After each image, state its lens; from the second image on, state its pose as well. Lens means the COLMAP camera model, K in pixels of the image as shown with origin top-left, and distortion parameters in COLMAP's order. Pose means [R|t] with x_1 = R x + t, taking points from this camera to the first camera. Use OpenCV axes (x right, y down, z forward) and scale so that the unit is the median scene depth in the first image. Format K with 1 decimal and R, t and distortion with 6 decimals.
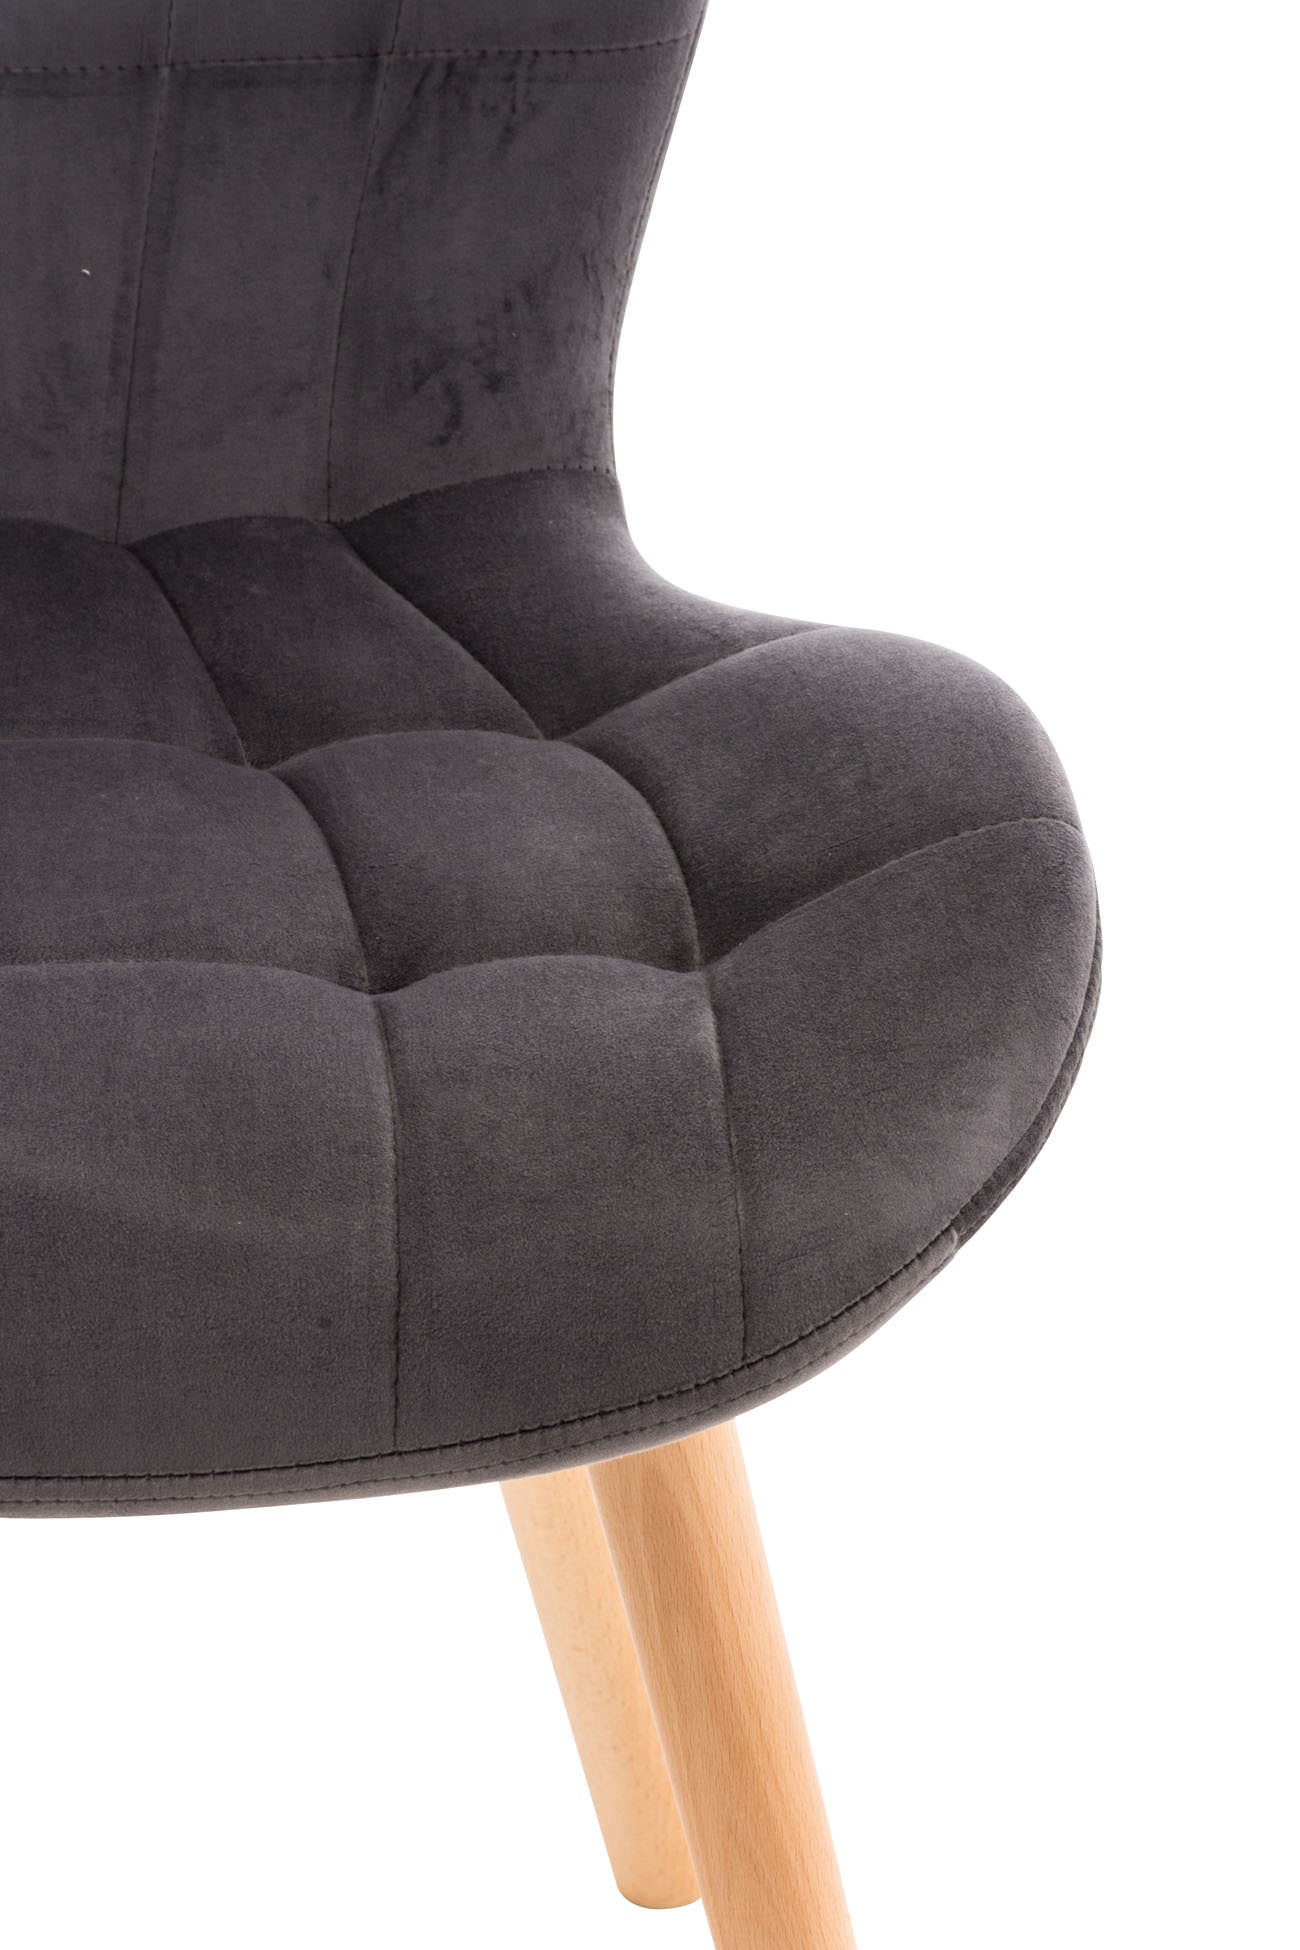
lens RADIAL K [[10826.8, 0, 649.6], [0, 10826.8, 975.3], [0, 0, 1]] dist [-0.196310, 0.000000]
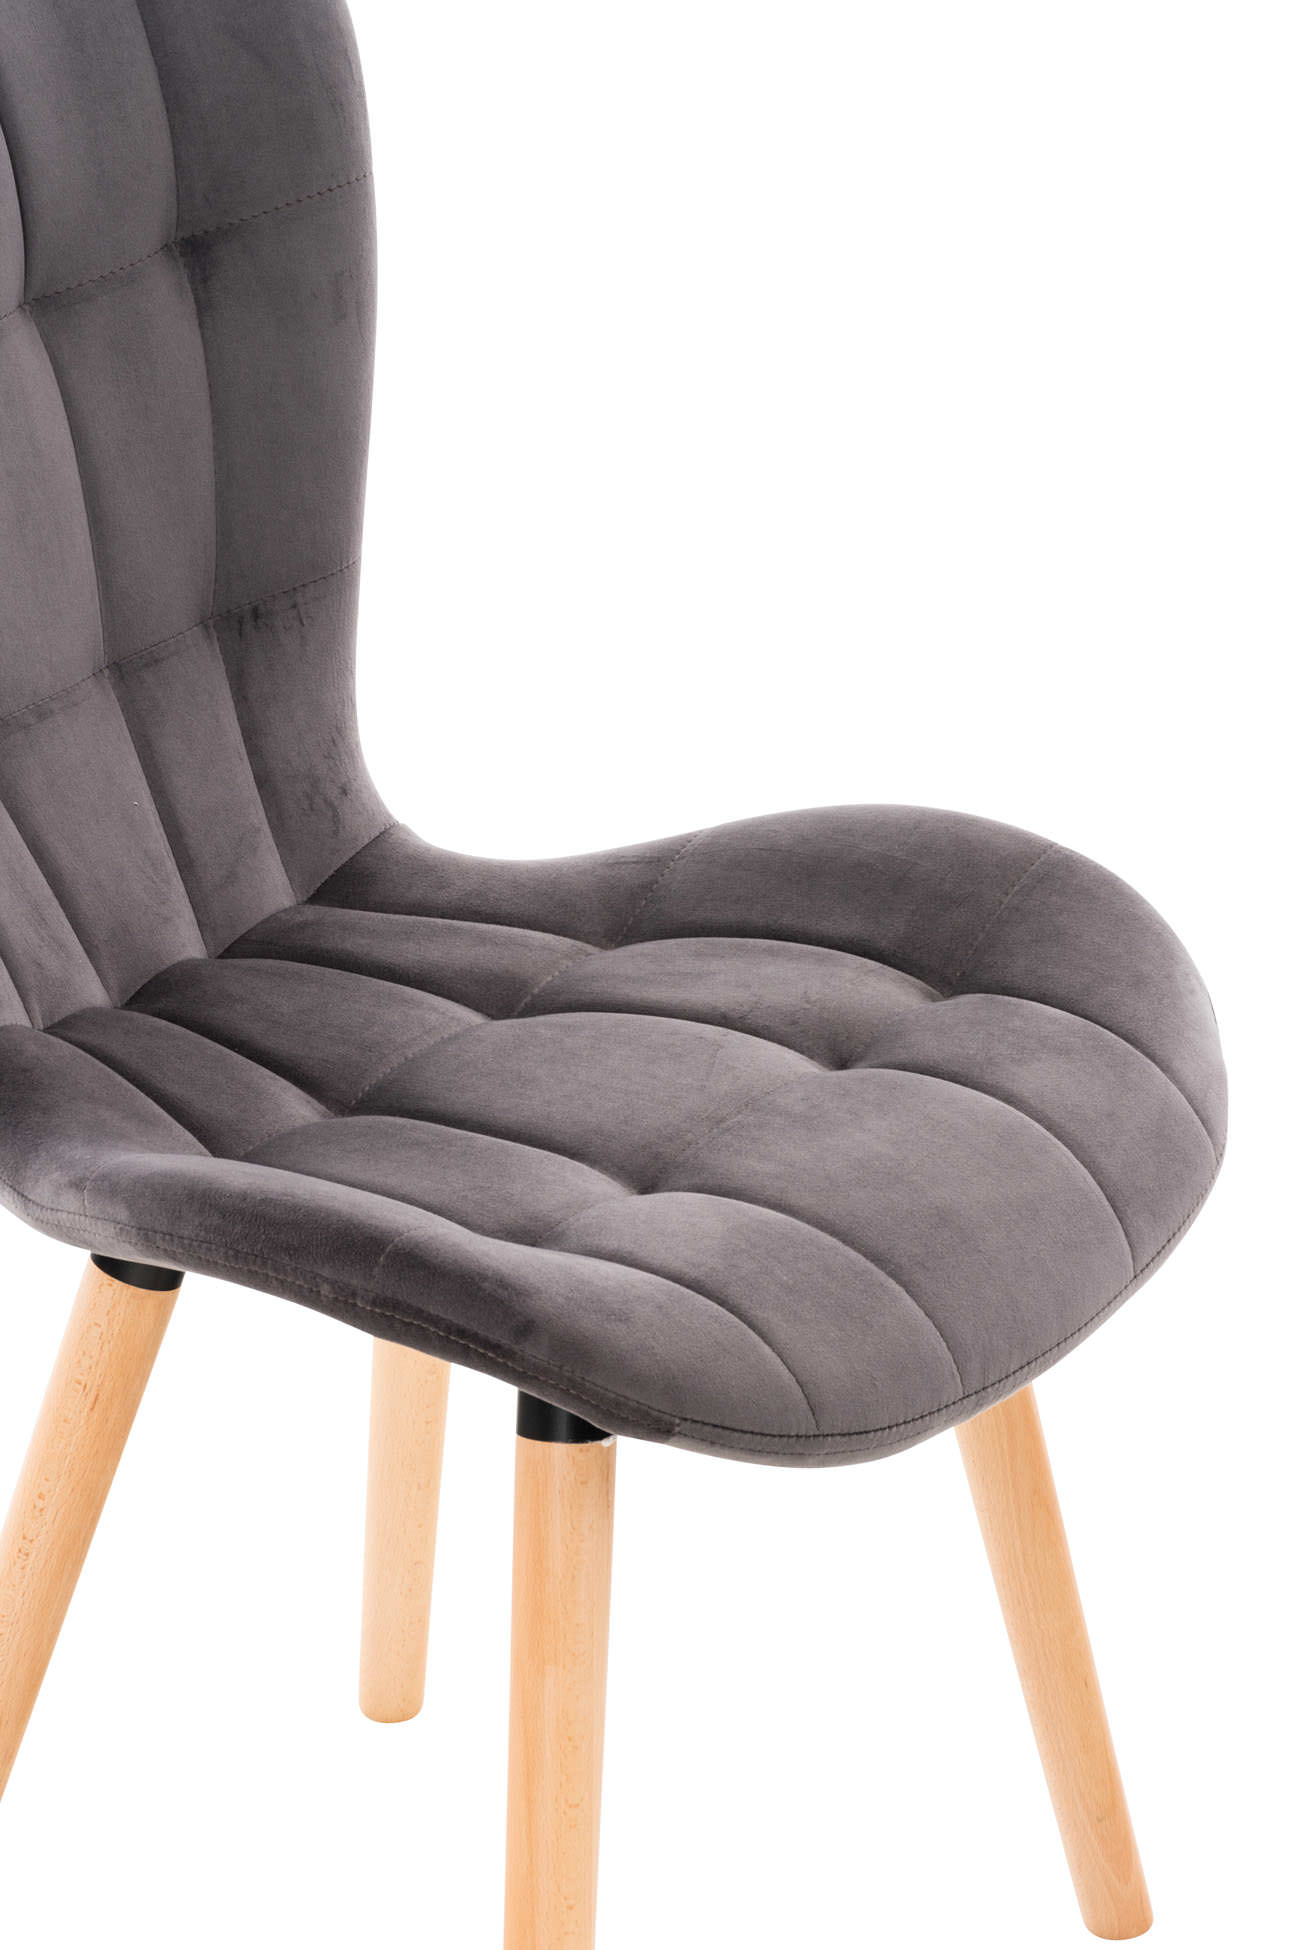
lens RADIAL K [[6918.1, 0, 655.9], [0, 6918.1, 964.0], [0, 0, 1]] dist [0.059789, 0.000000]
pose [[0.668189, -0.324454, 0.669517, -0.678285], [0.340642, 0.933451, 0.112392, -0.130133], [-0.661428, 0.152966, 0.734244, 0.220734]]
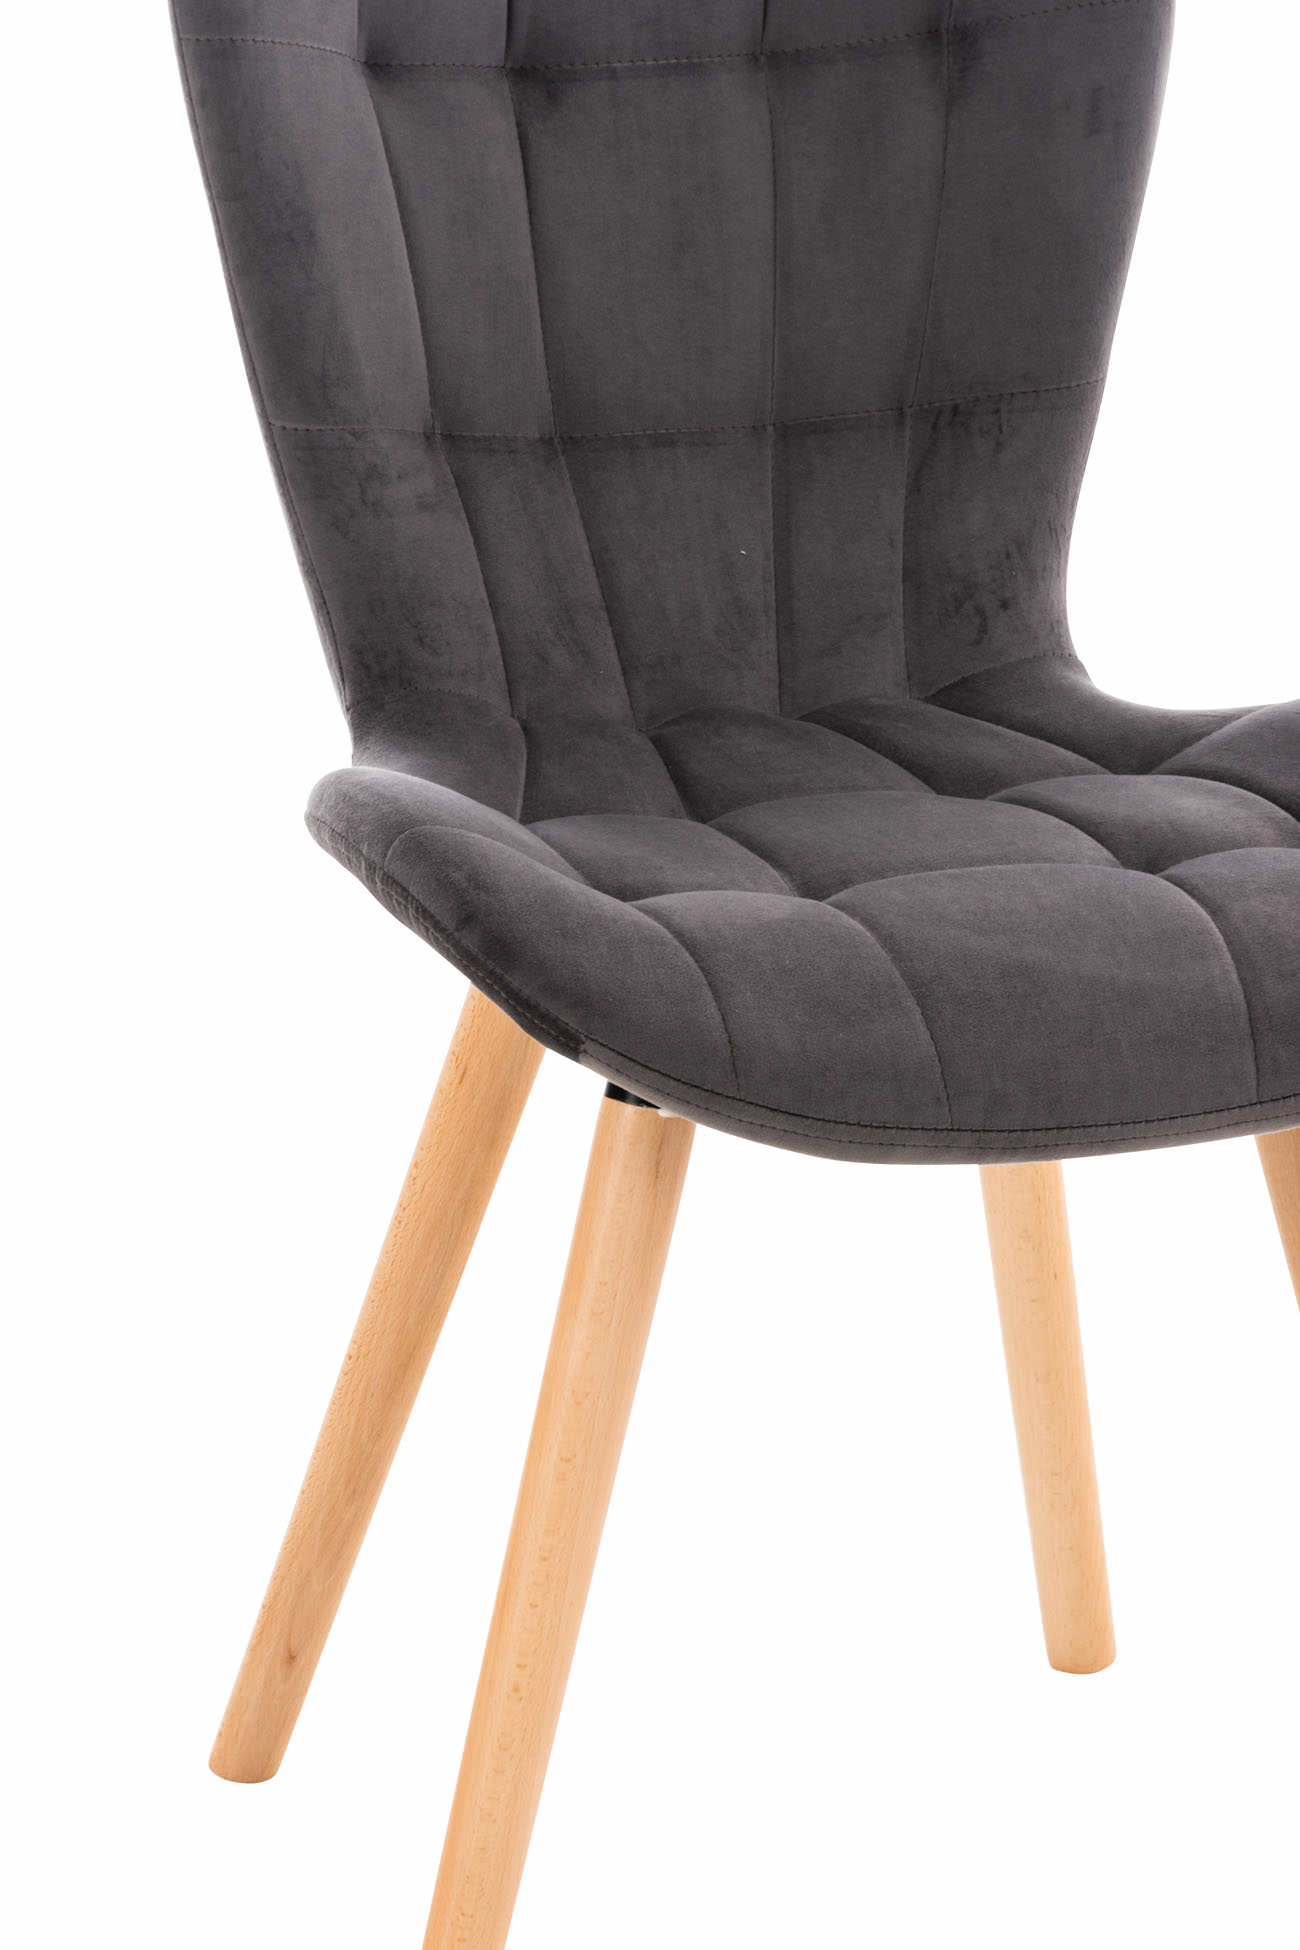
lens RADIAL K [[10826.8, 0, 650.1], [0, 10826.8, 975.2], [0, 0, 1]] dist [-0.196310, 0.000000]
pose [[0.975871, -0.075787, 0.204775, -0.390187], [0.107074, 0.983428, -0.146302, 0.222364], [-0.190294, 0.164698, 0.967814, -0.500631]]
